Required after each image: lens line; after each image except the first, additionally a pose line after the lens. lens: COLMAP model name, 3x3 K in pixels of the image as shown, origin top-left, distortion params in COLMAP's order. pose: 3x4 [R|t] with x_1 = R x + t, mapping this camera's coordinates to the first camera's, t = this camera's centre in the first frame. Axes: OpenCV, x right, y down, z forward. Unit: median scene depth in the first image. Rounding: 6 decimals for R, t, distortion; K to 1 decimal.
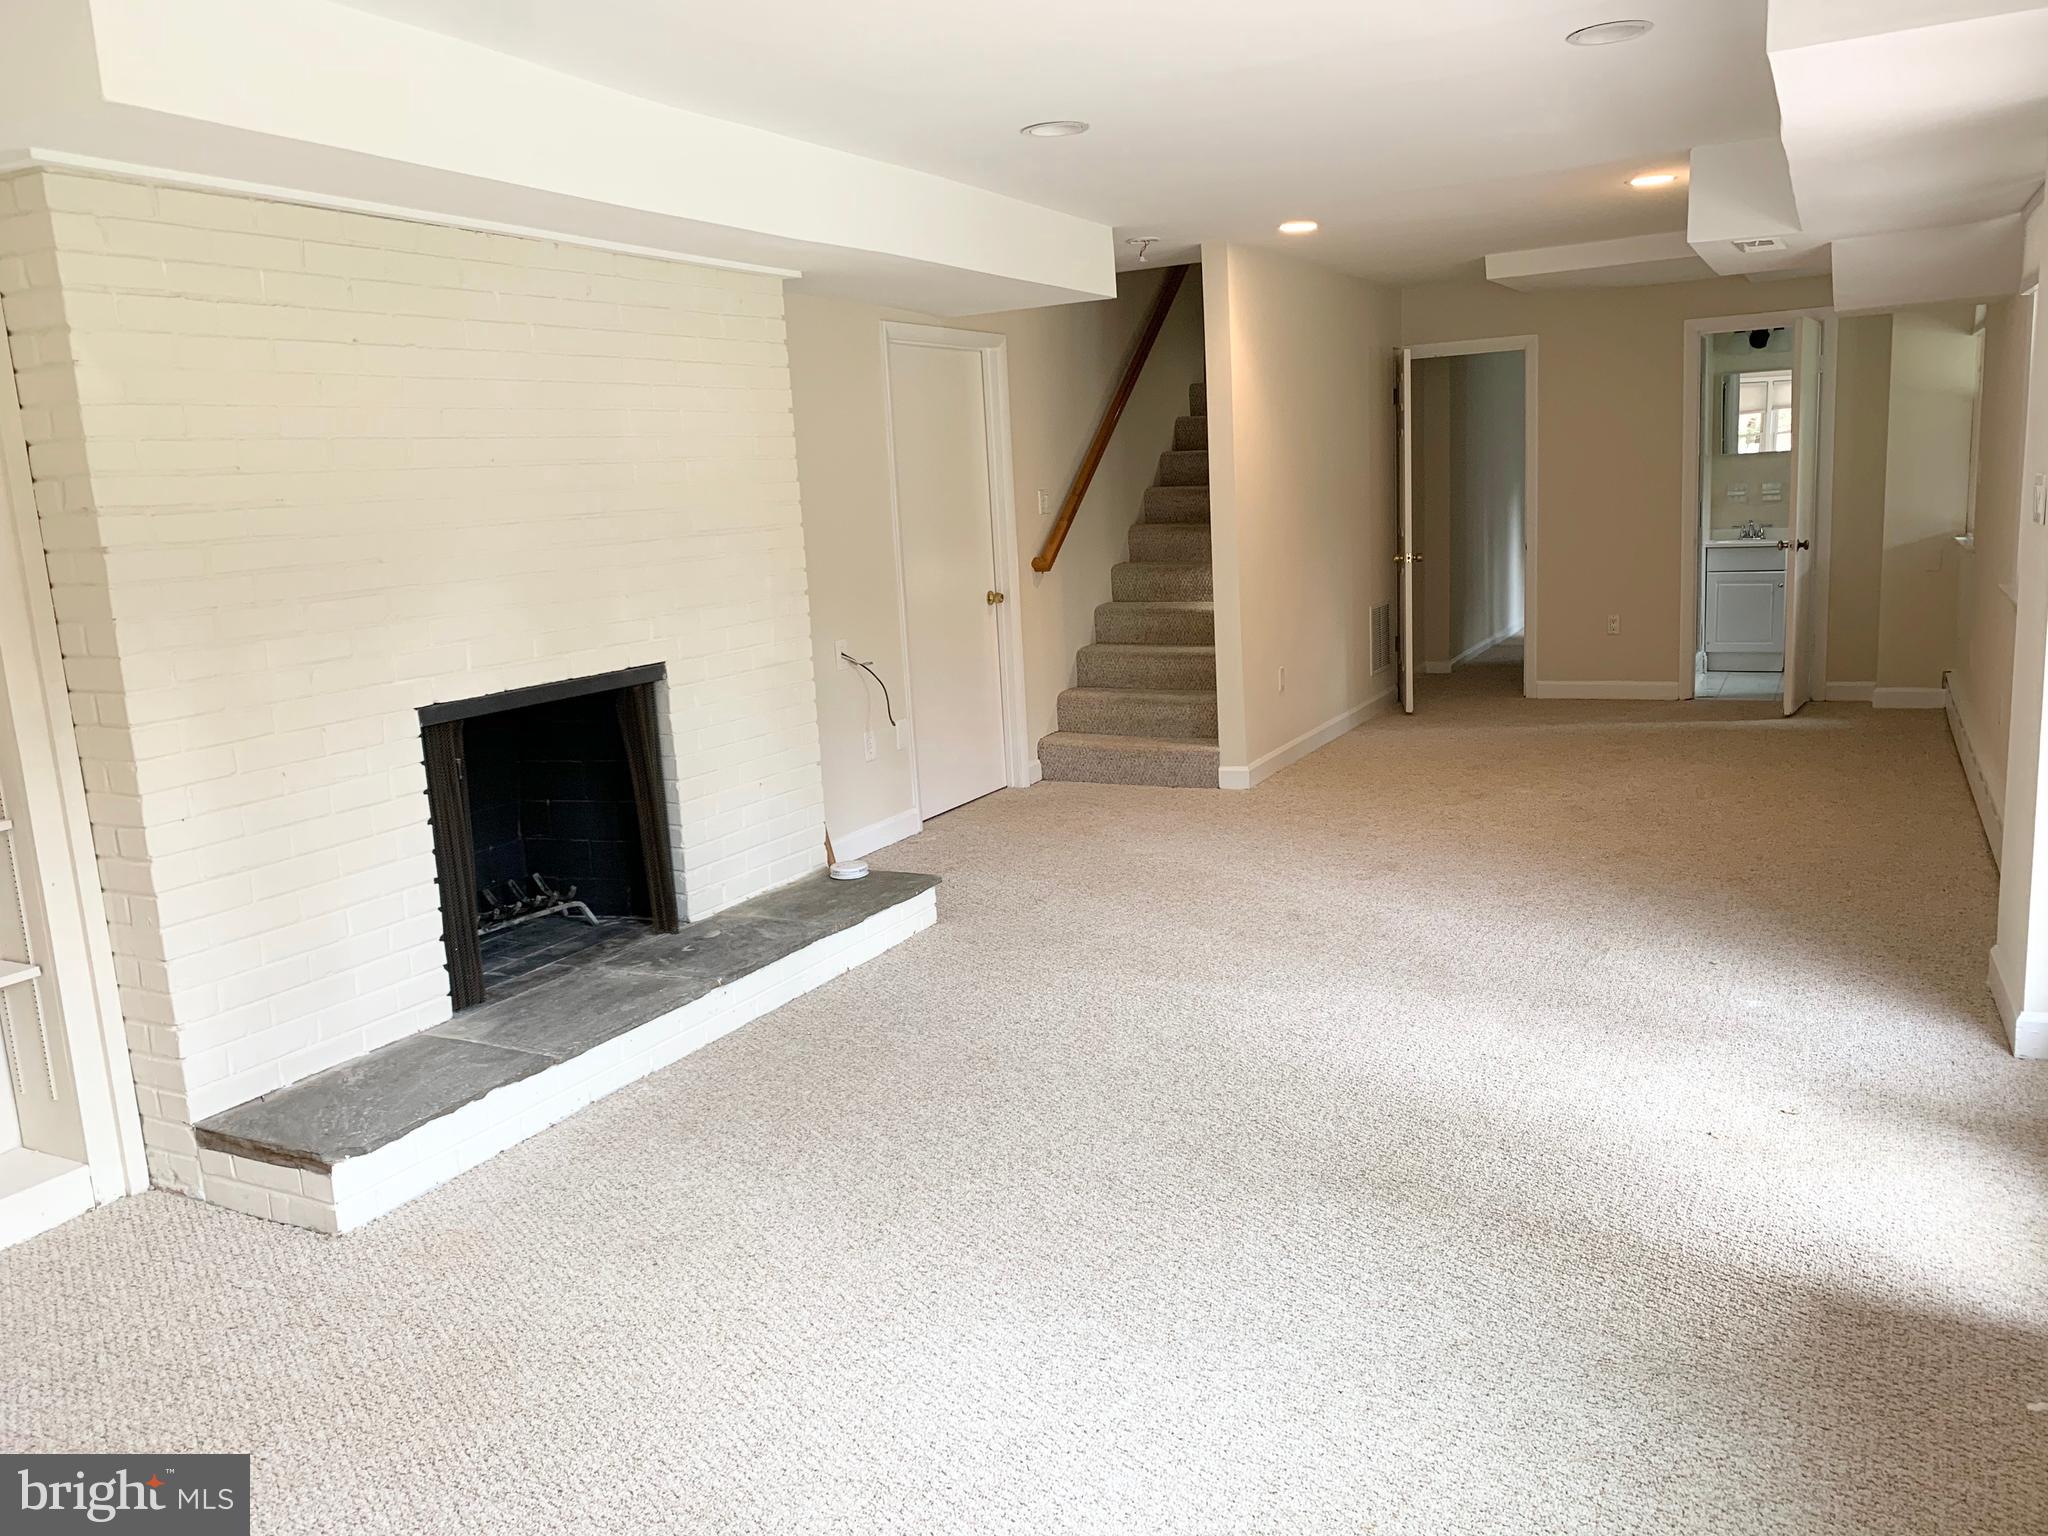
lens RADIAL K [[1567.2, 0, 1025.5], [0, 1567.2, 768.4], [0, 0, 1]] dist [0.050883, -0.061850]
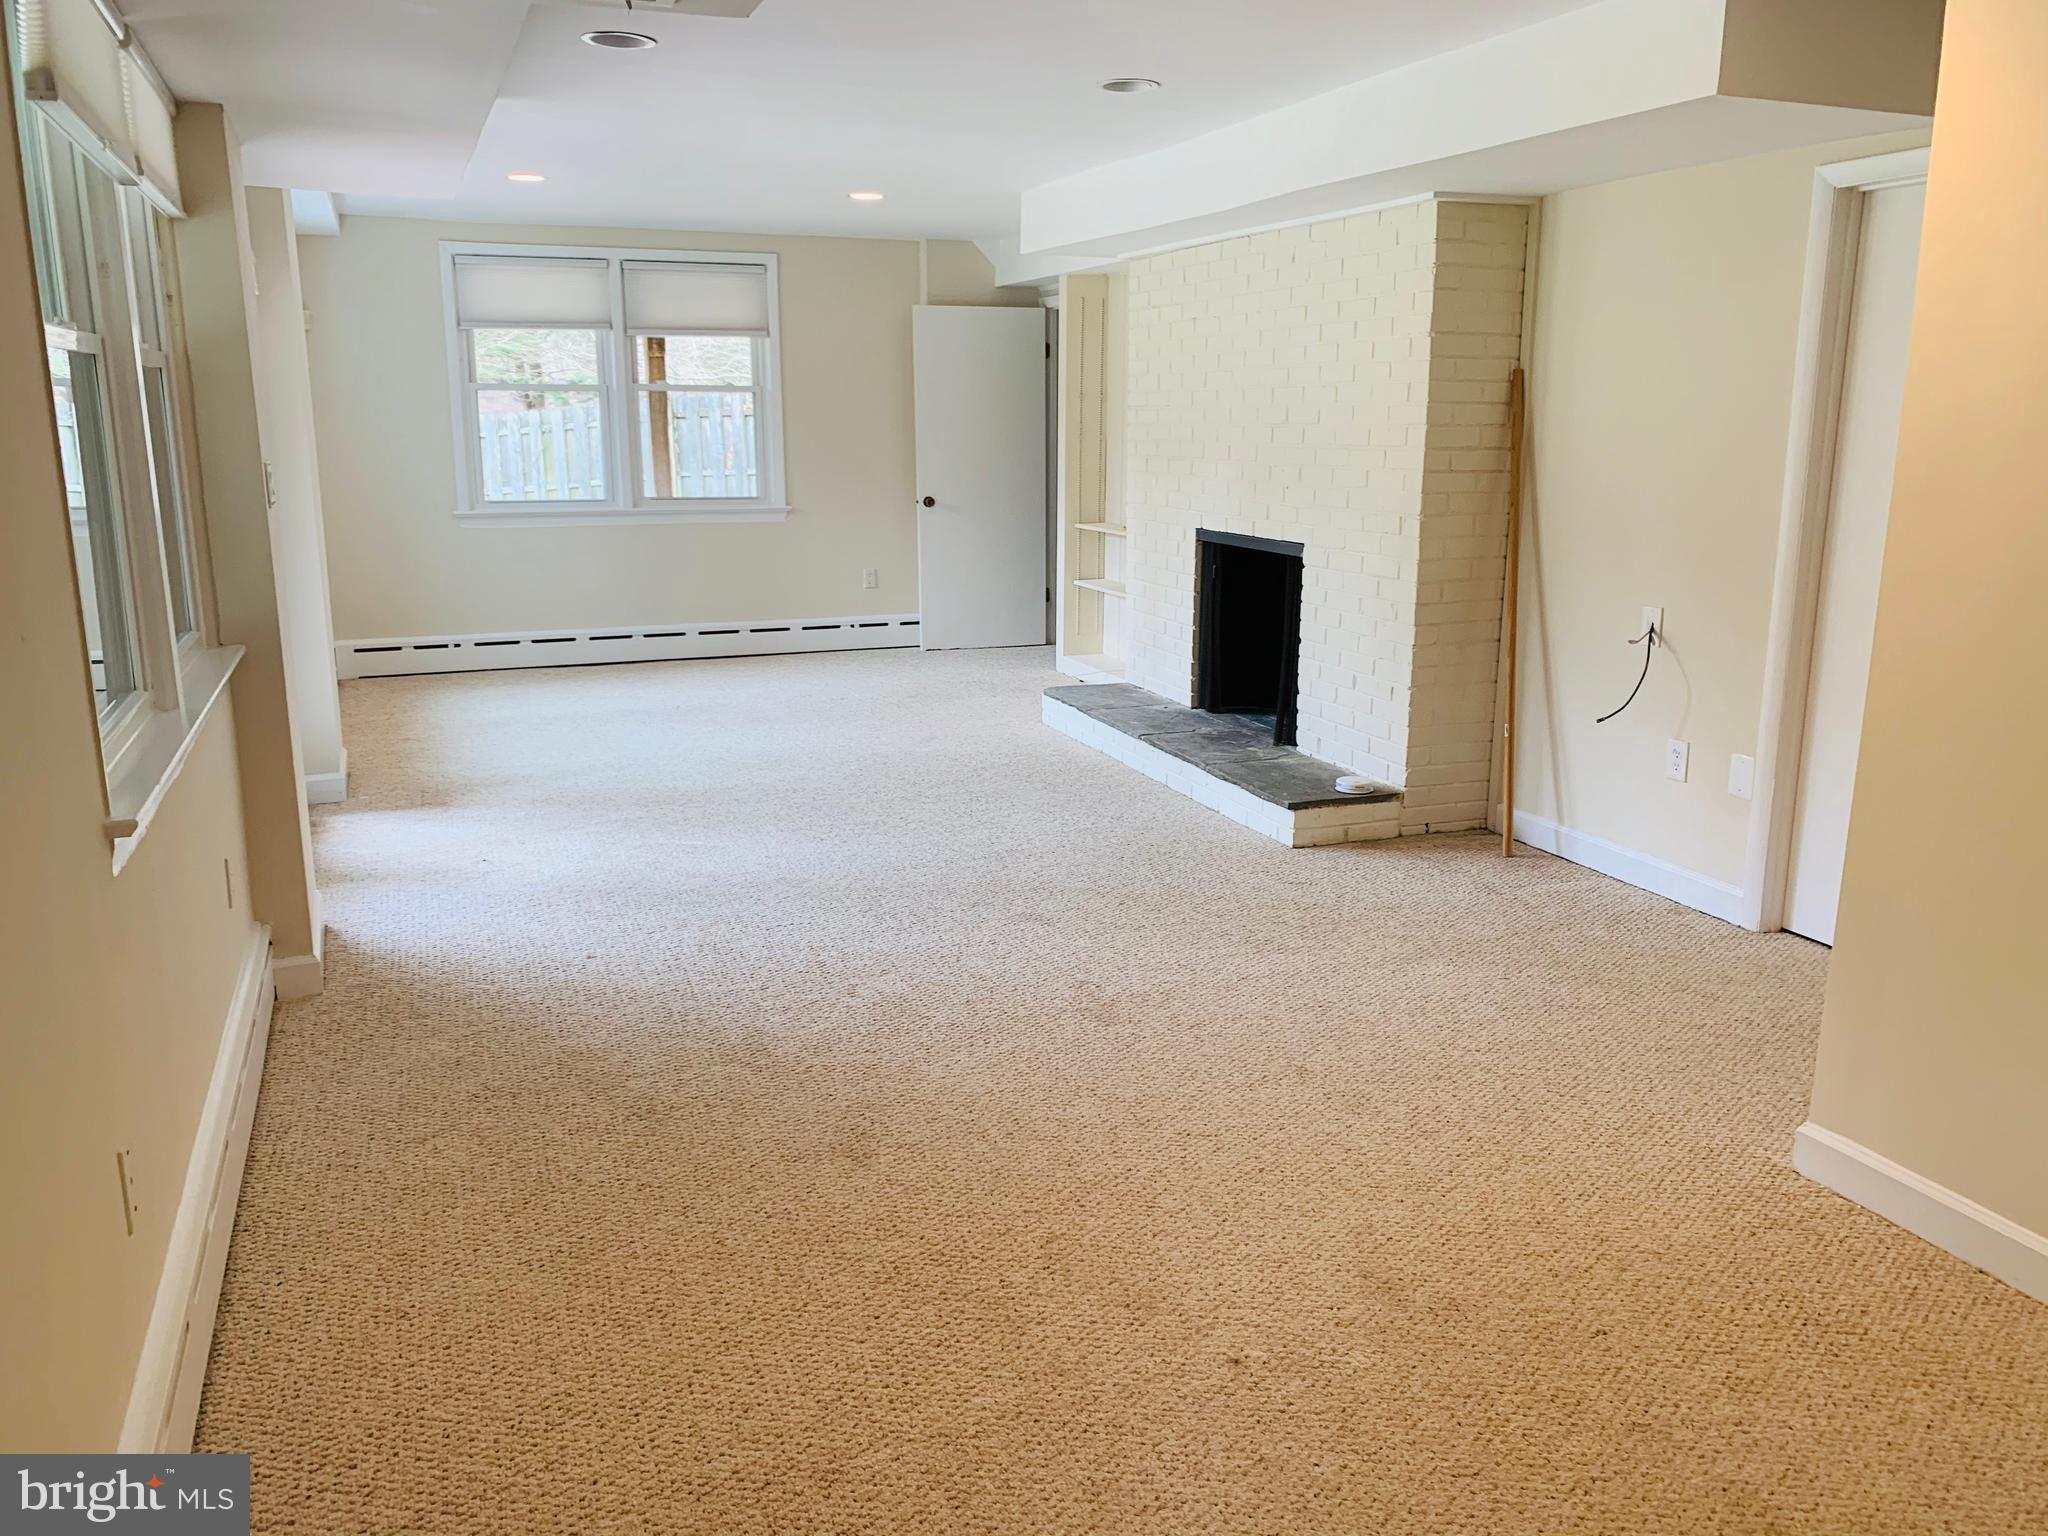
lens RADIAL K [[1567.2, 0, 1024.4], [0, 1567.2, 761.2], [0, 0, 1]] dist [0.050883, -0.061850]
pose [[-0.662775, 0.218791, -0.716142, 0.890252], [-0.093025, 0.924898, 0.368661, -0.359995], [0.743018, 0.310958, -0.592646, 1.661876]]
